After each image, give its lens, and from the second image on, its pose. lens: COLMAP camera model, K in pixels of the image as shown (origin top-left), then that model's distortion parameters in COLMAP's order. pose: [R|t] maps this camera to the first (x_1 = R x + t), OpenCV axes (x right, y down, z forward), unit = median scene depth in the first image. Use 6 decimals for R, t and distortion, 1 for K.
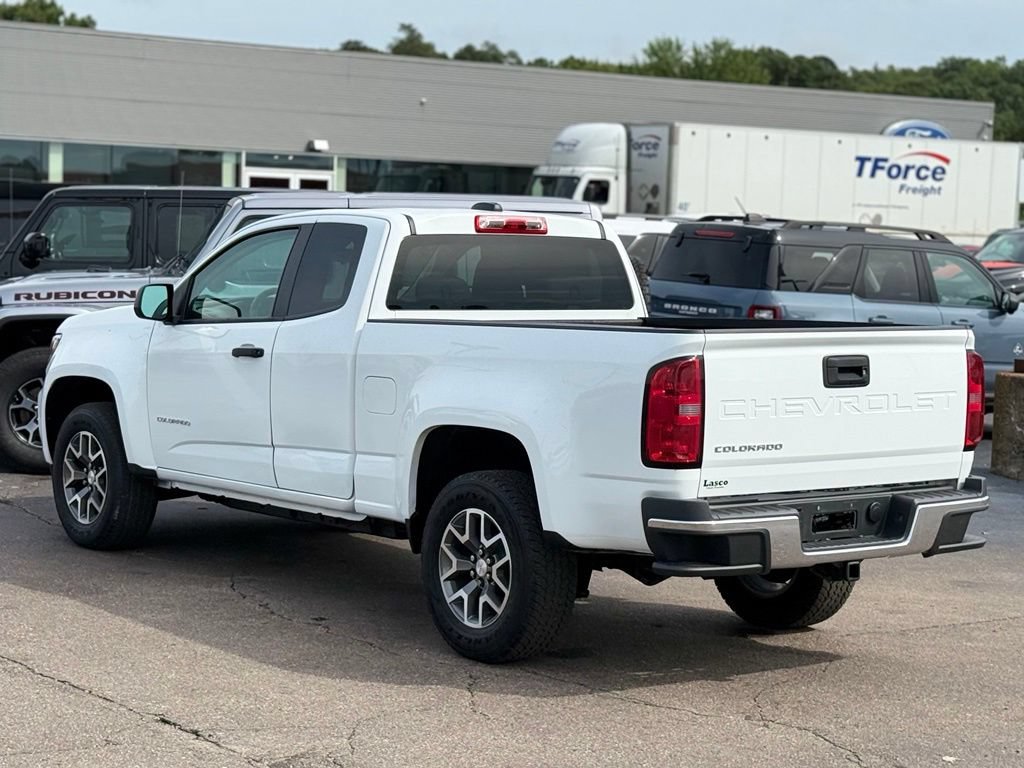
lens RADIAL K [[2496.4, 0, 505.7], [0, 2496.4, 390.2], [0, 0, 1]] dist [0.228867, 0.000000]
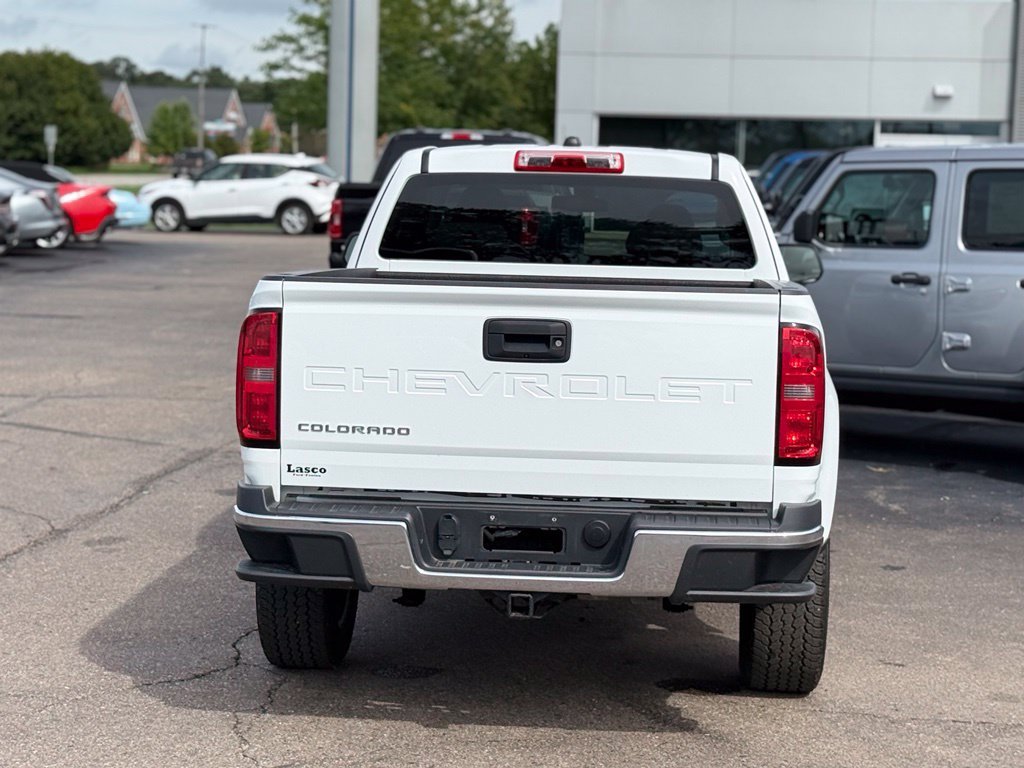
lens RADIAL K [[2304.0, 0, 505.4], [0, 2304.0, 381.0], [0, 0, 1]] dist [0.177176, 0.000000]
pose [[0.723019, 0.056310, -0.688530, 0.606341], [-0.055742, 0.998178, 0.023100, -0.010906], [0.688576, 0.021678, 0.724840, 0.494448]]
